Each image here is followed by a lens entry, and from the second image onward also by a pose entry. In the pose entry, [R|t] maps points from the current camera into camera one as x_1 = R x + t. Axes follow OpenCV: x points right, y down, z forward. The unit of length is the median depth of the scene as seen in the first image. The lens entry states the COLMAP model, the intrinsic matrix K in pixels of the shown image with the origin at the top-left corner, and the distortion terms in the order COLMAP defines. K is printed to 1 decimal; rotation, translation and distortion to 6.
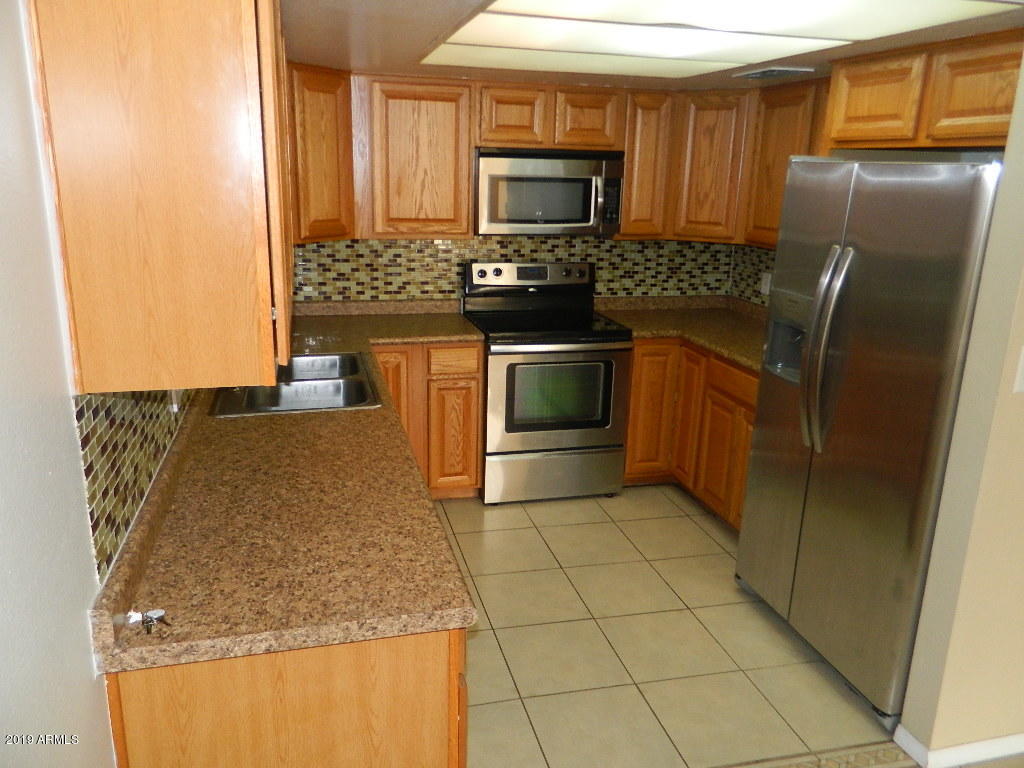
lens RADIAL K [[778.0, 0, 511.8], [0, 778.0, 381.9], [0, 0, 1]] dist [0.029848, -0.044661]
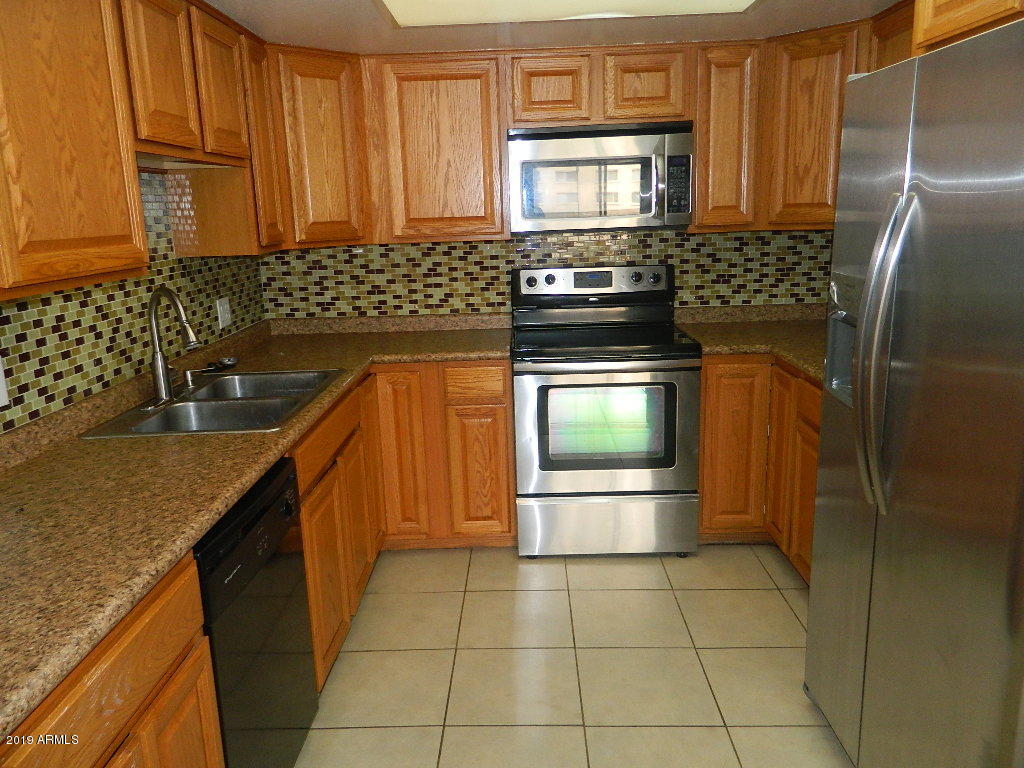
lens RADIAL K [[778.0, 0, 511.8], [0, 778.0, 381.9], [0, 0, 1]] dist [0.029848, -0.044661]
pose [[0.961340, 0.002177, -0.275355, 0.177235], [-0.015027, 0.998893, -0.044565, 0.008640], [0.274953, 0.046980, 0.960309, 0.186454]]
